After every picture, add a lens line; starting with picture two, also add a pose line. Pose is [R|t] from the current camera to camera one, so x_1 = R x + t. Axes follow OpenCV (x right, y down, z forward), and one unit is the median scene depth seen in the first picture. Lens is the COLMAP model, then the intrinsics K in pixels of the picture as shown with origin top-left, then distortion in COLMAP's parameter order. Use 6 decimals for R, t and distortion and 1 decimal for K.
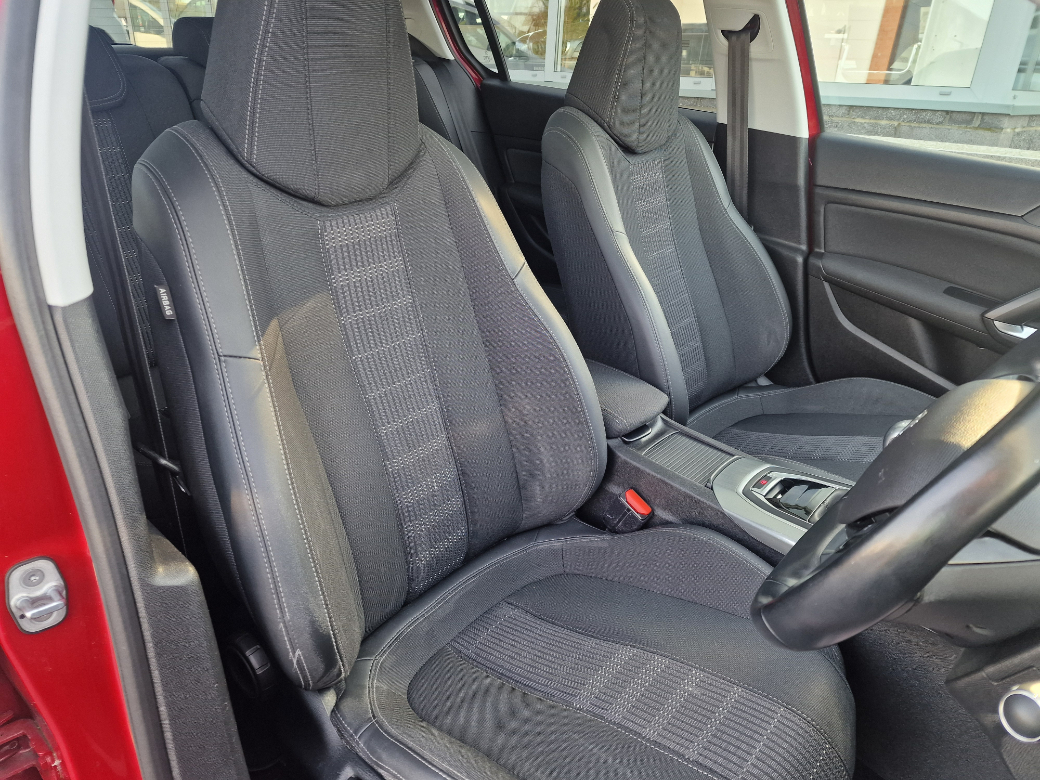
lens RADIAL K [[701.2, 0, 515.3], [0, 701.2, 392.4], [0, 0, 1]] dist [0.036957, -0.035540]
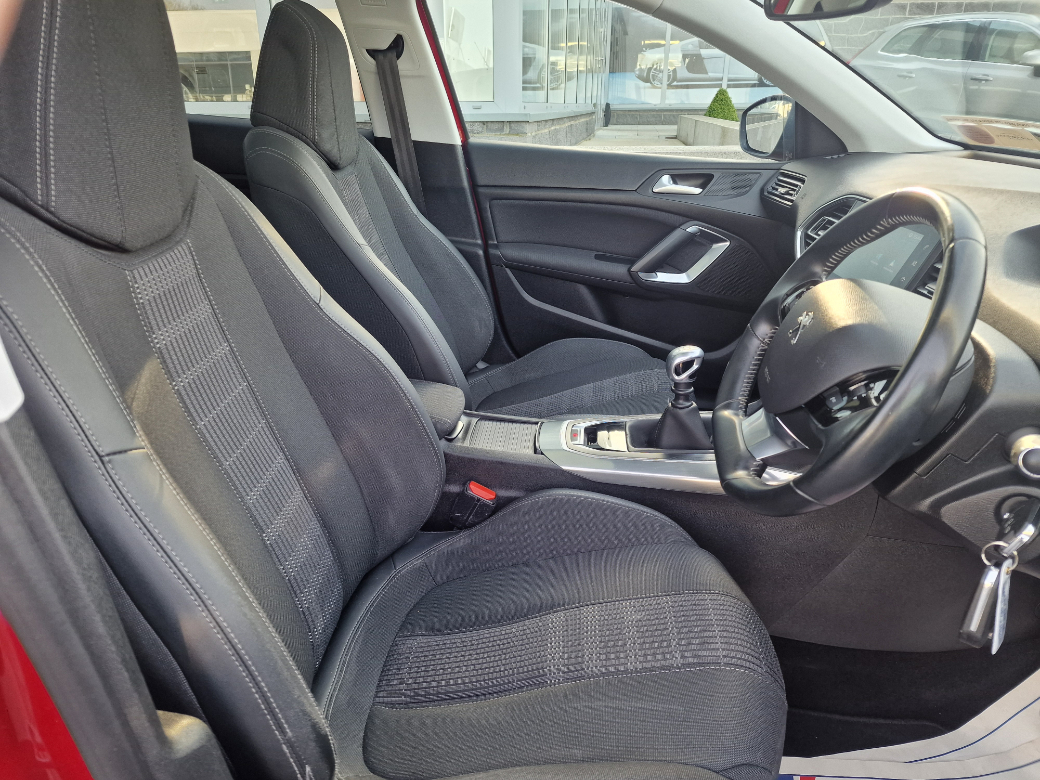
lens RADIAL K [[701.2, 0, 506.5], [0, 701.2, 393.6], [0, 0, 1]] dist [0.036957, -0.035540]
pose [[0.811508, -0.257984, 0.524309, -0.234123], [0.274059, 0.960493, 0.048426, -0.017749], [-0.516088, 0.104393, 0.850150, 0.061387]]
